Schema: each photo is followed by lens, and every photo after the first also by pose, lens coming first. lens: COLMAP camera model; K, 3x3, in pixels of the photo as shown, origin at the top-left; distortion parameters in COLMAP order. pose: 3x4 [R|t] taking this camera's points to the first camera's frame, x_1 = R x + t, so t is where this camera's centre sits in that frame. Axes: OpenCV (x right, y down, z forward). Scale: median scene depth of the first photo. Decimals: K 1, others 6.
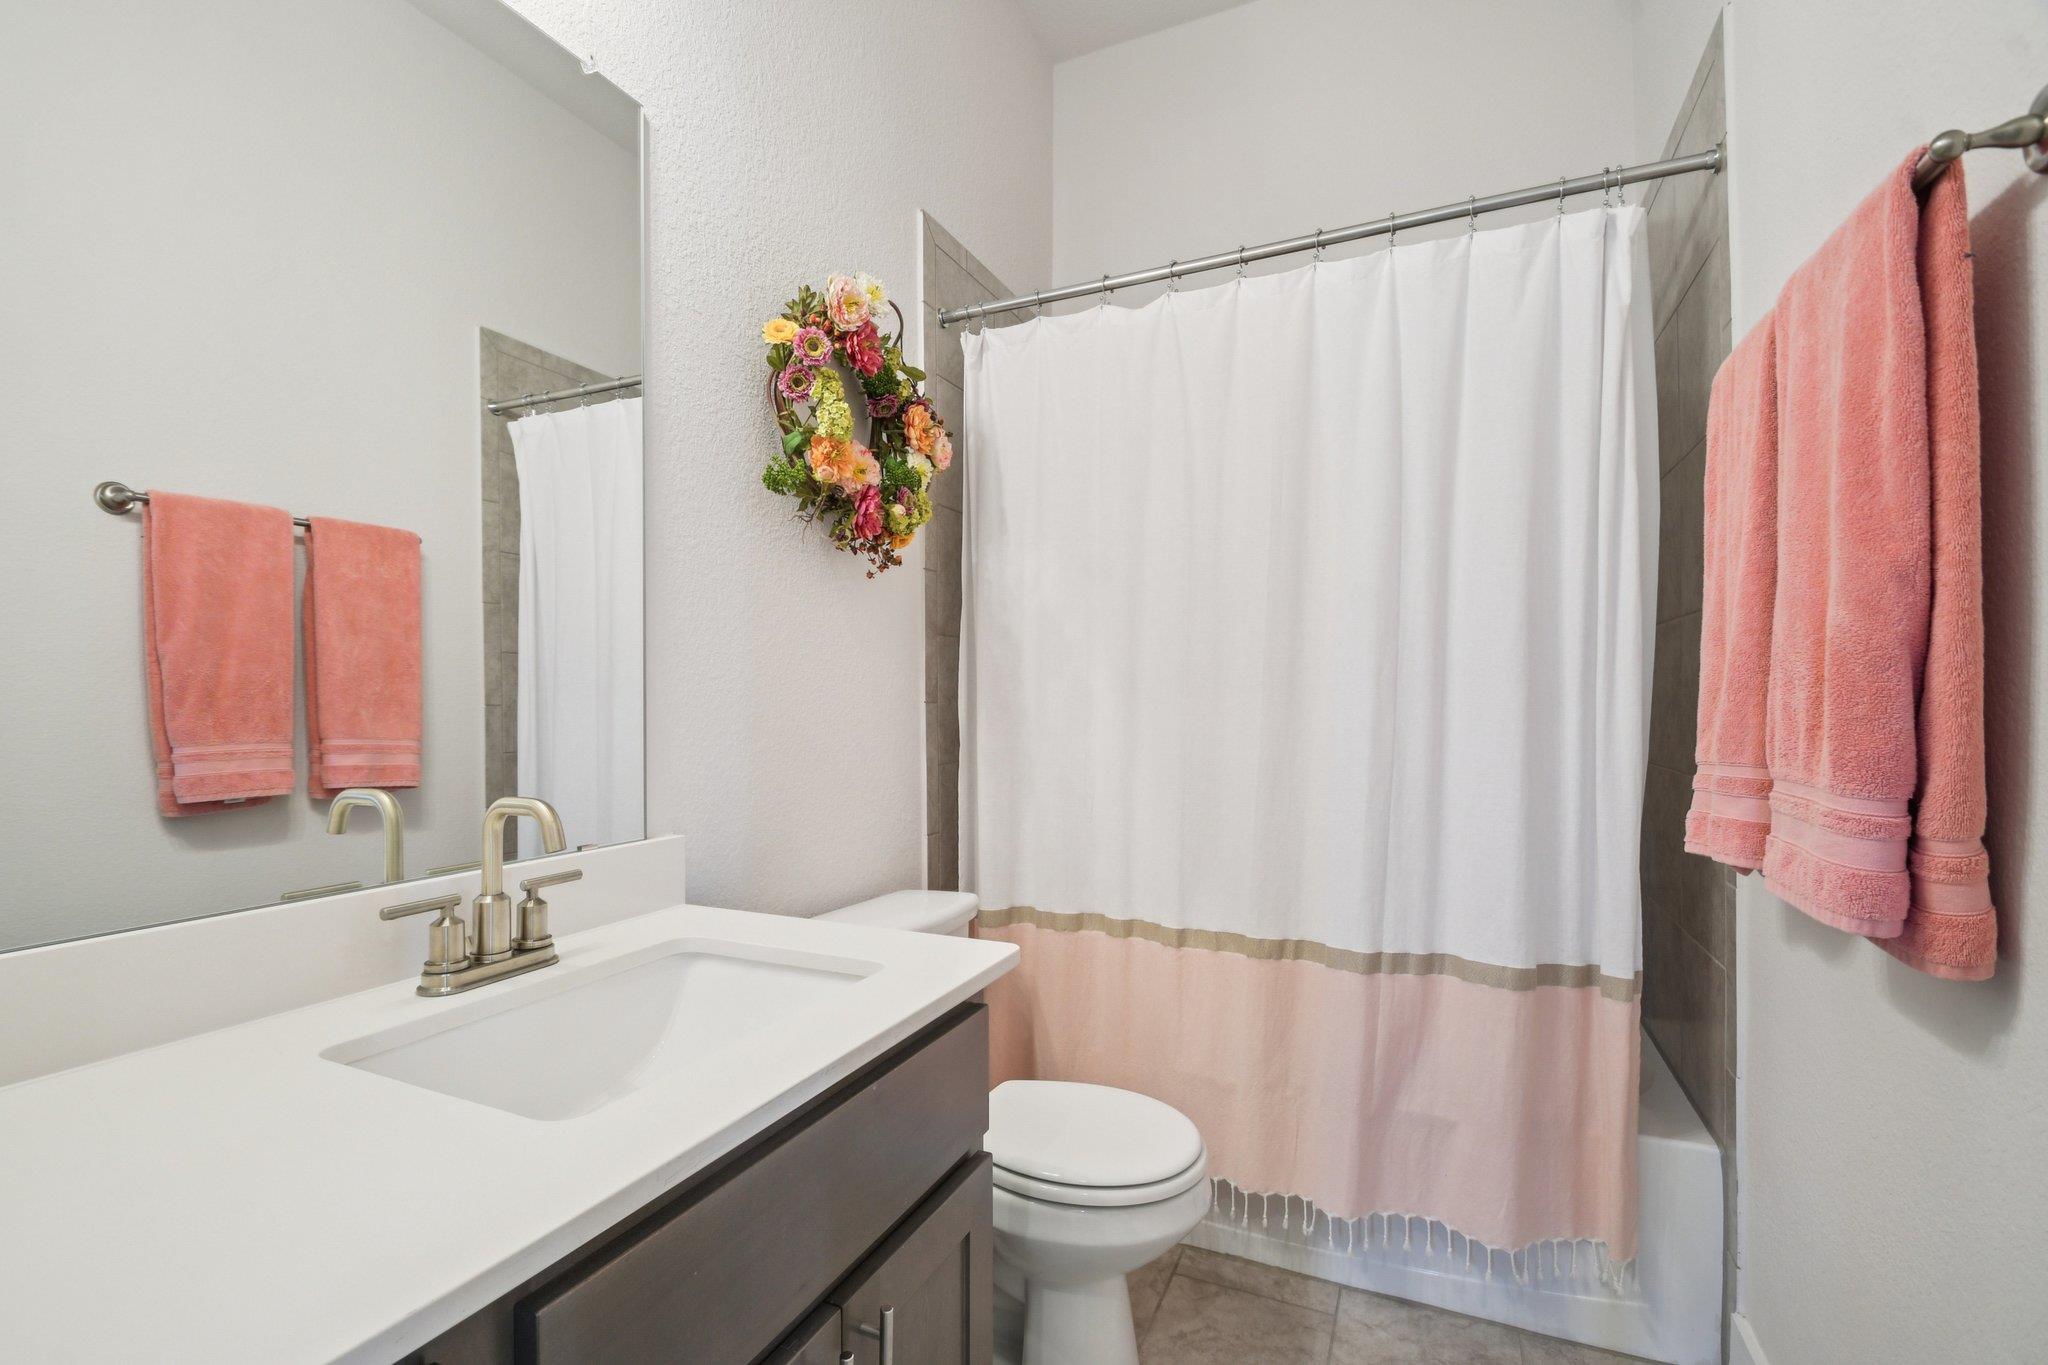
lens RADIAL K [[906.8, 0, 1016.4], [0, 906.8, 717.3], [0, 0, 1]] dist [0.008534, -0.011449]
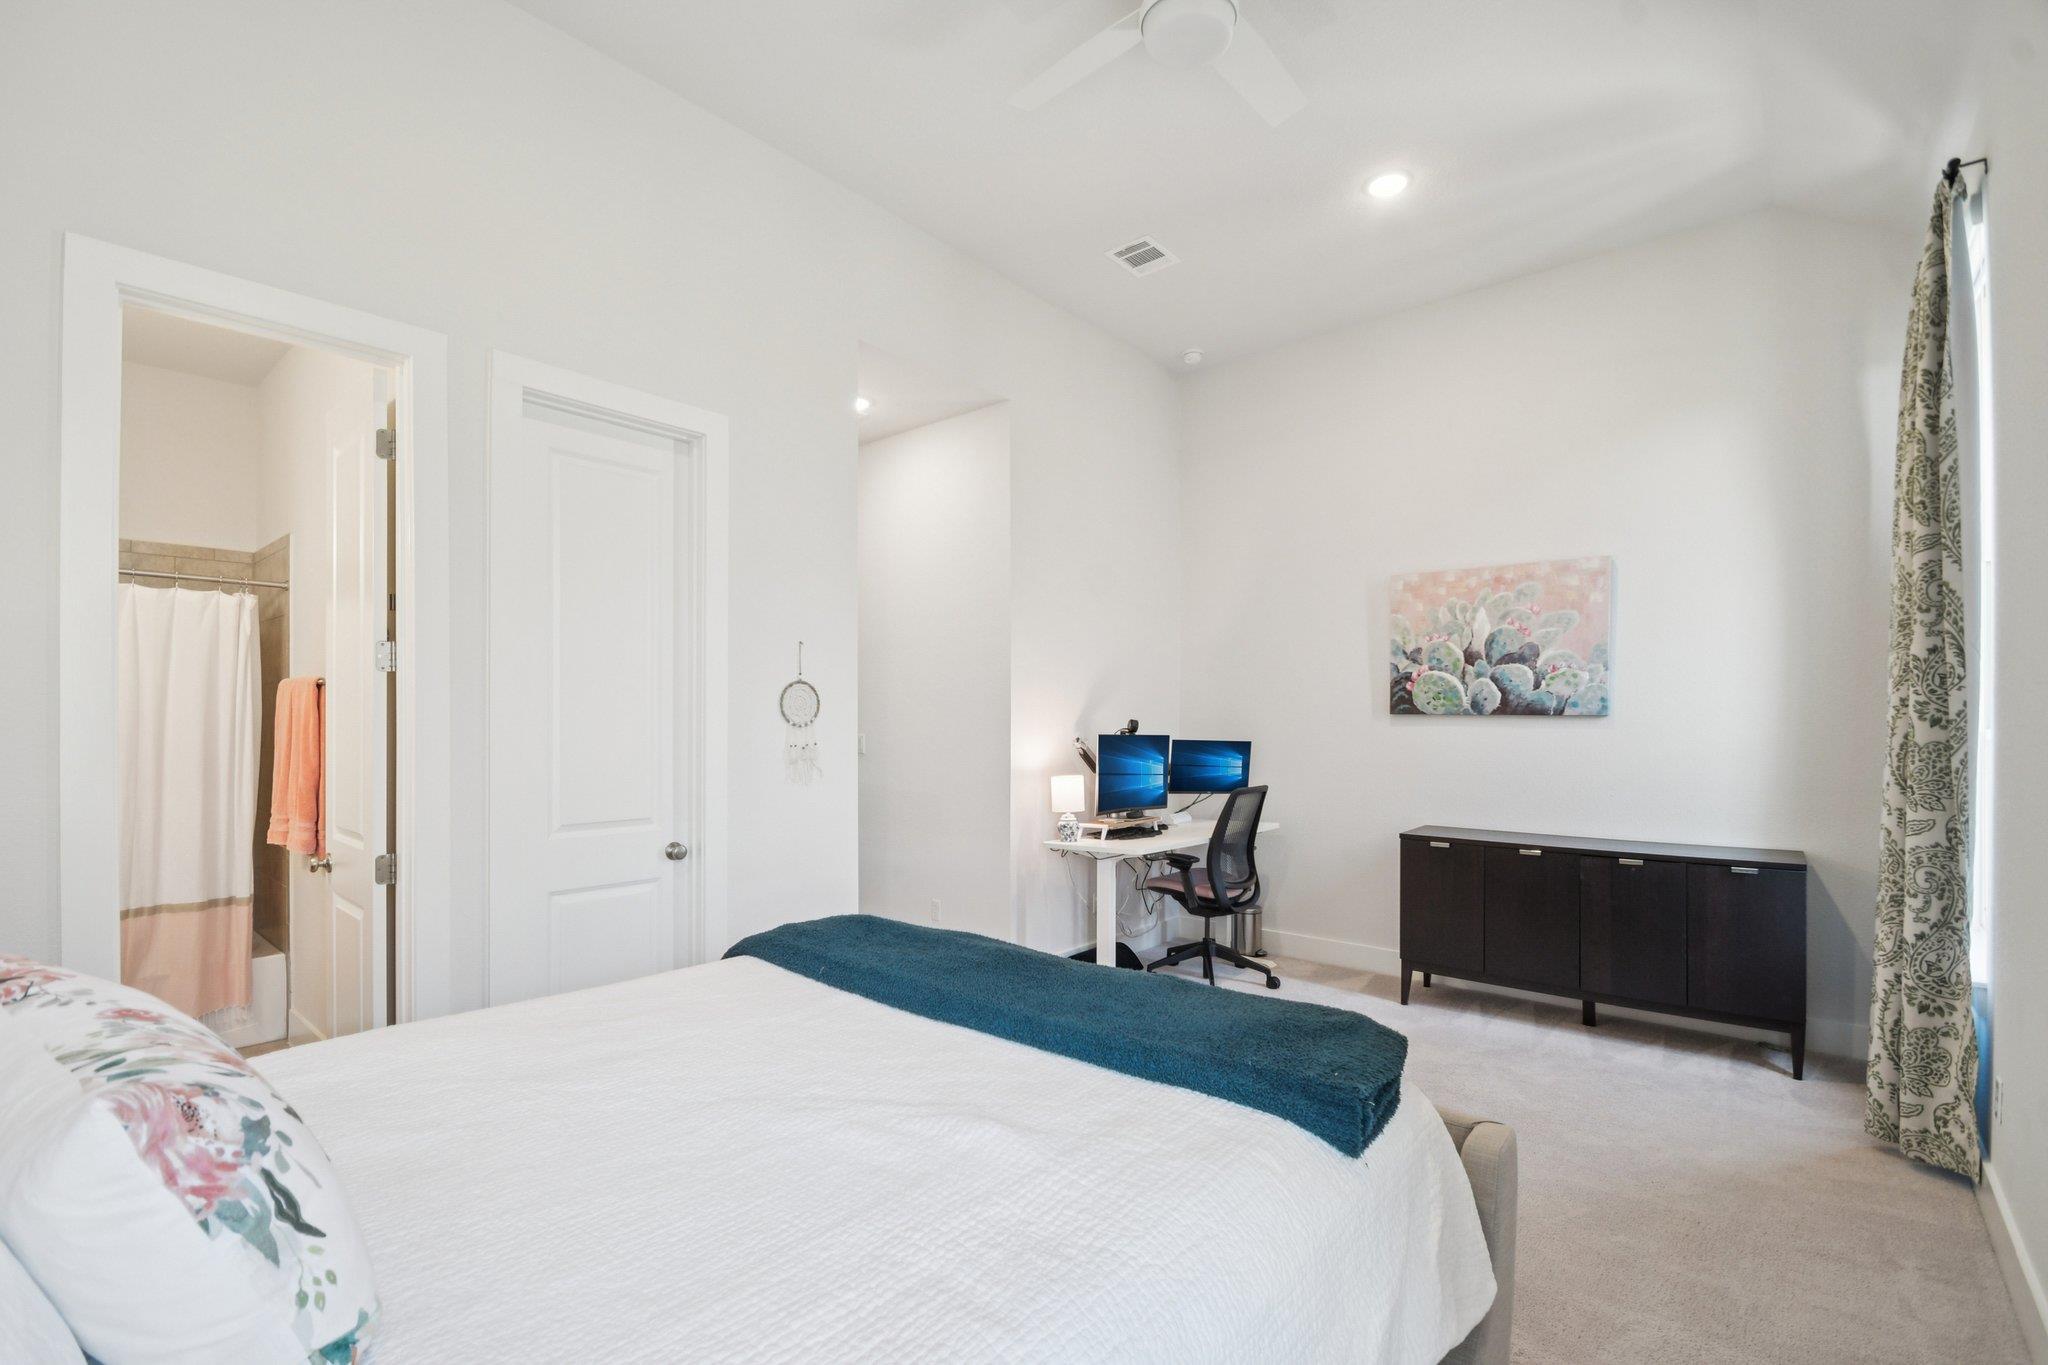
lens RADIAL K [[906.8, 0, 1016.4], [0, 906.8, 717.3], [0, 0, 1]] dist [0.008534, -0.011449]
pose [[0.269963, 0.016132, 0.962735, -1.204040], [0.011527, 0.999734, -0.019984, -0.147429], [-0.962802, 0.016492, 0.269706, -1.775499]]
